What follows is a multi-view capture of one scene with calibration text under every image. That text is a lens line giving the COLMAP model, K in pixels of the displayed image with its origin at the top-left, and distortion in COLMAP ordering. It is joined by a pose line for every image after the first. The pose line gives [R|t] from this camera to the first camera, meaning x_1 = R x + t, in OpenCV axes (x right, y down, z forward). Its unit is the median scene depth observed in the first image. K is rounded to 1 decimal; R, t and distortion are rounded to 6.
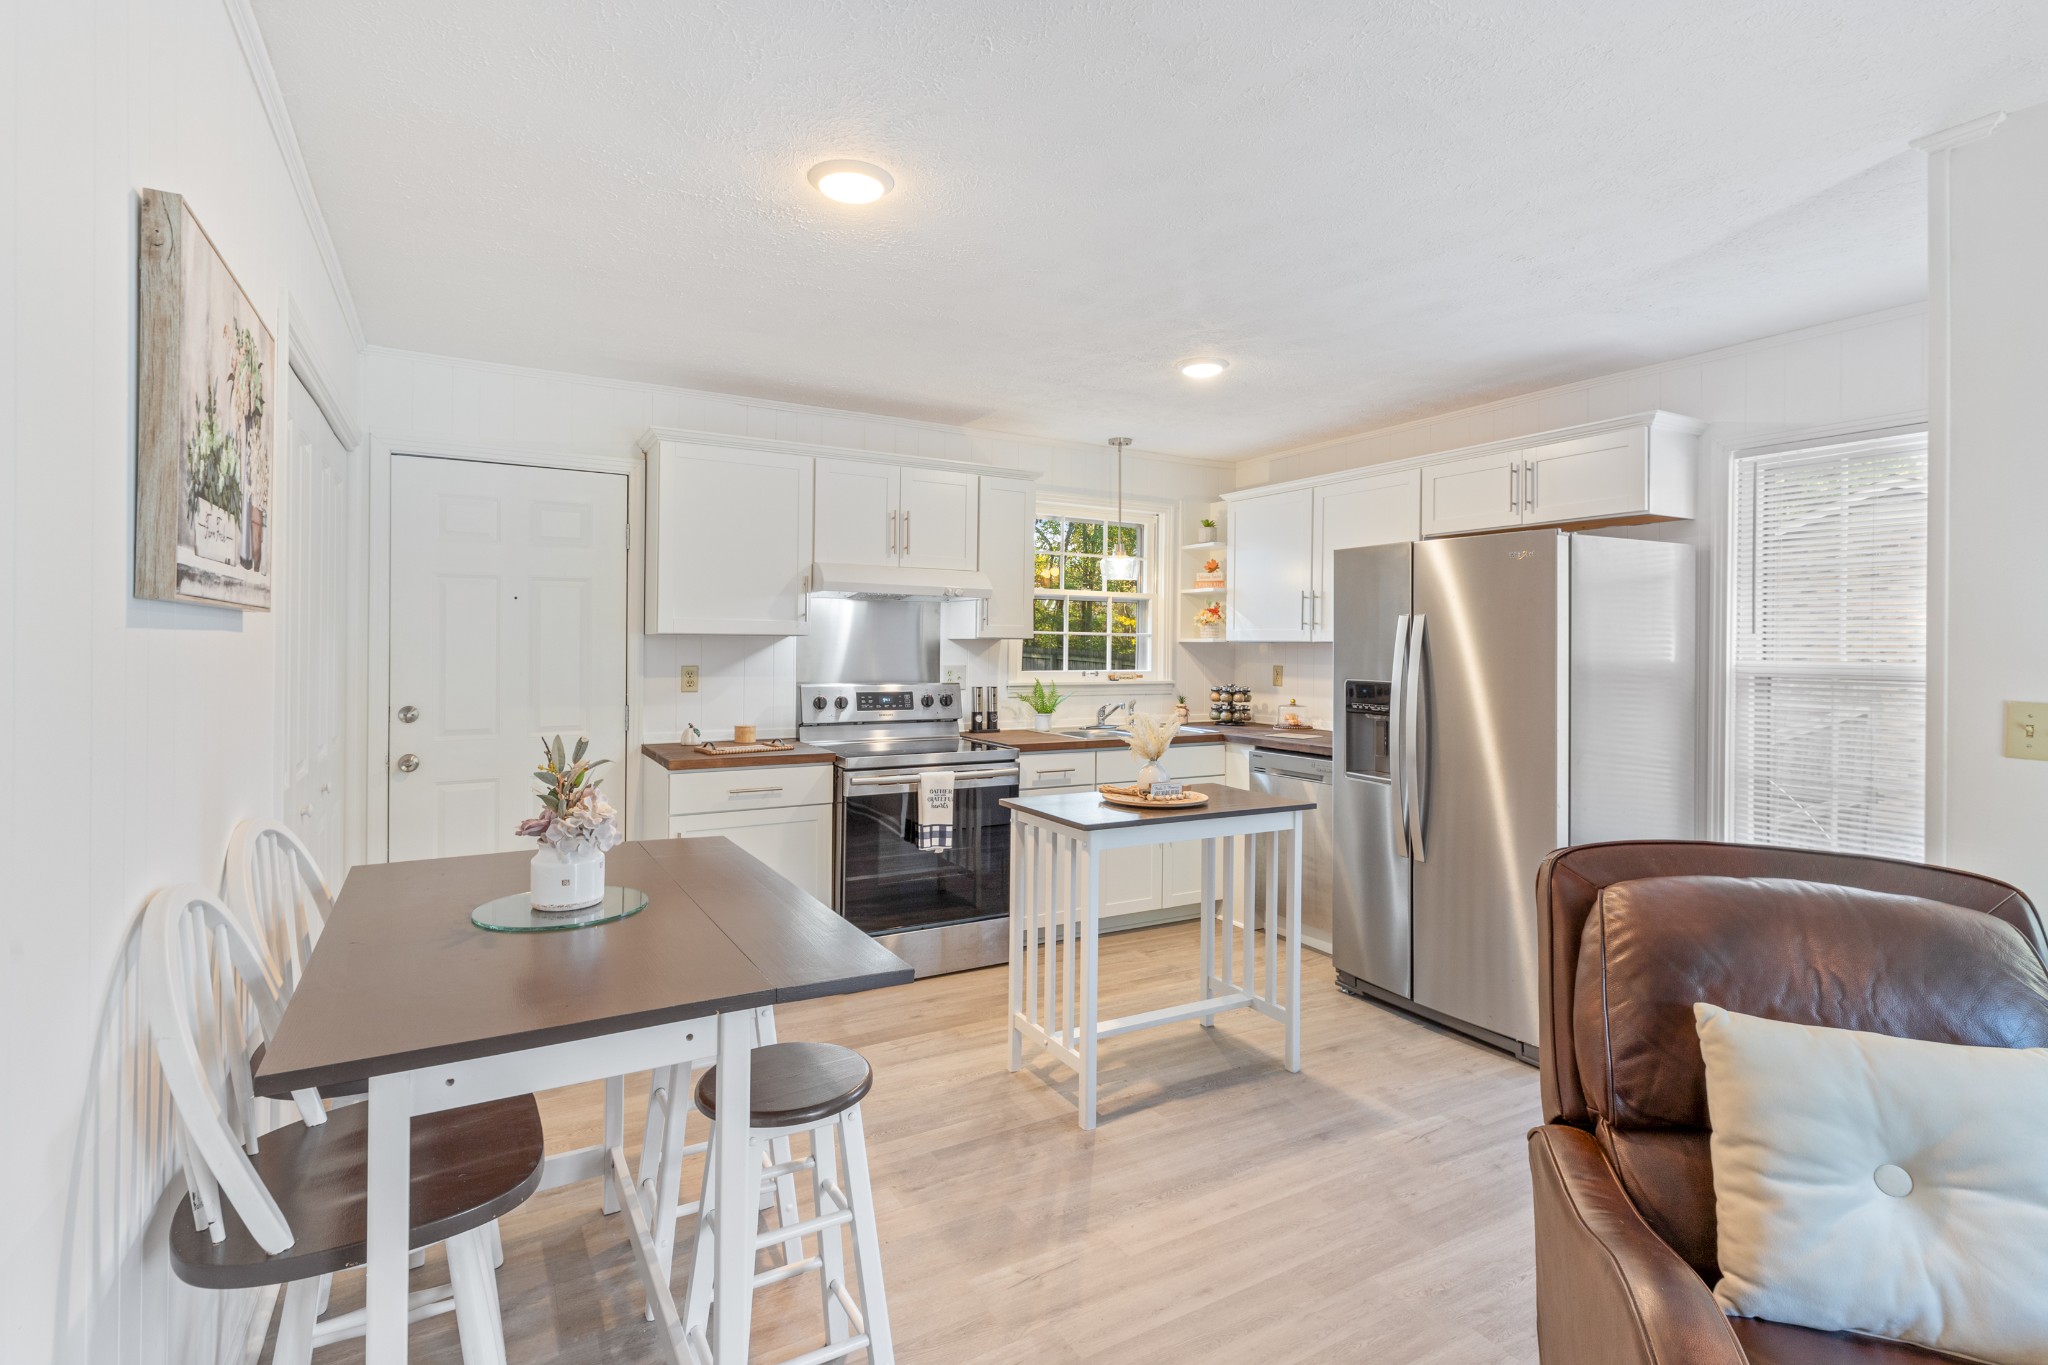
lens RADIAL K [[997.8, 0, 1024.0], [0, 997.8, 682.5], [0, 0, 1]] dist [0.006750, -0.000075]
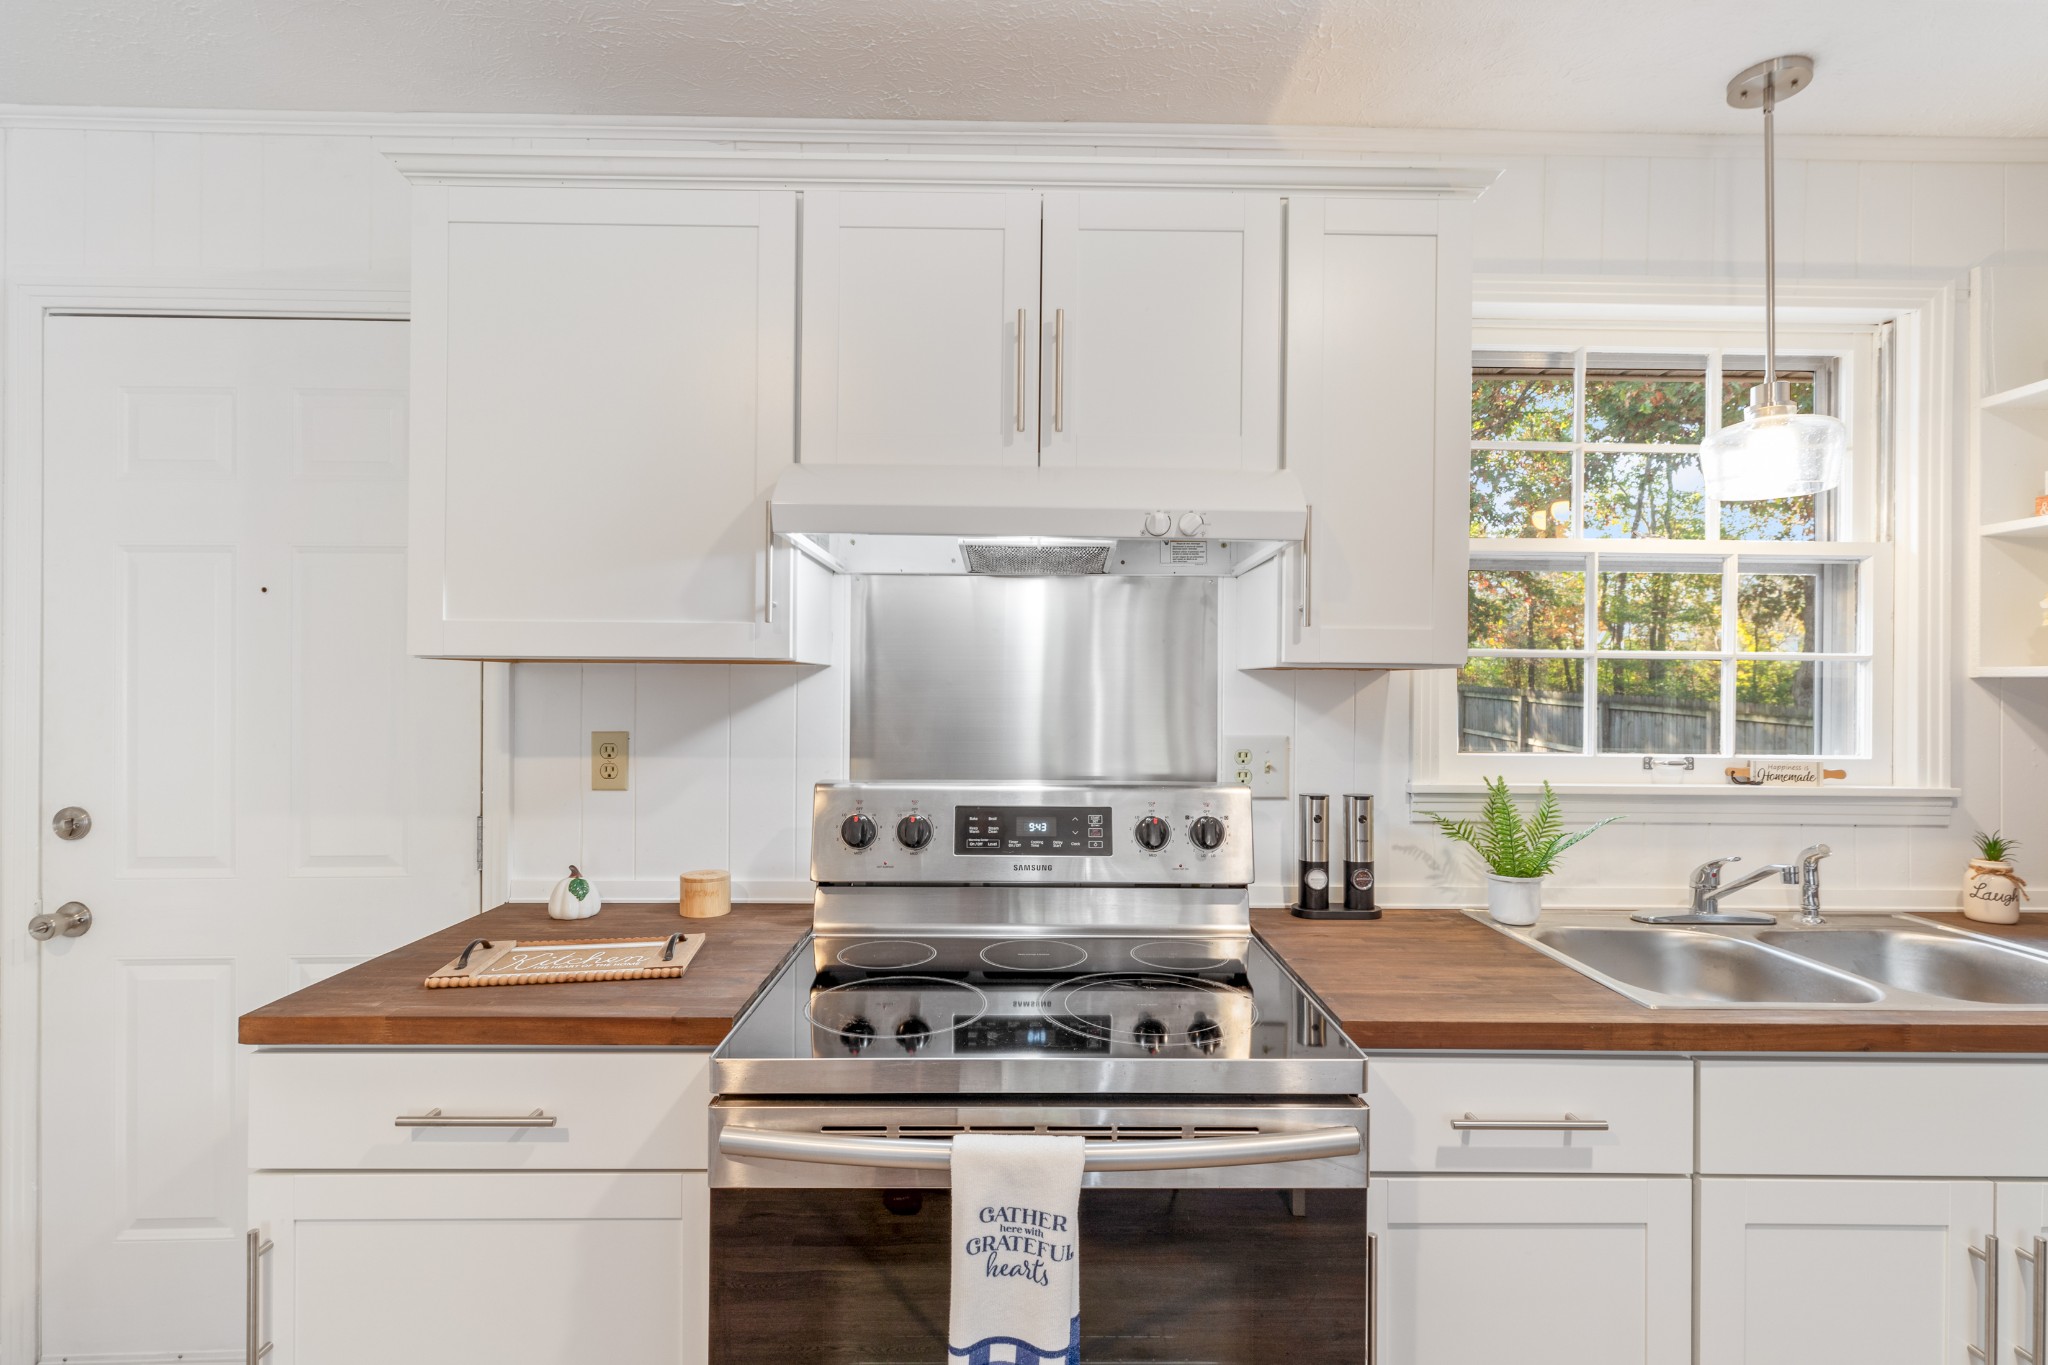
lens RADIAL K [[997.8, 0, 1024.0], [0, 997.8, 682.5], [0, 0, 1]] dist [0.006750, -0.000075]
pose [[0.875519, -0.002960, -0.483174, 0.038918], [-0.017510, 0.999130, -0.037848, -0.021411], [0.482866, 0.041597, 0.874706, 0.591104]]
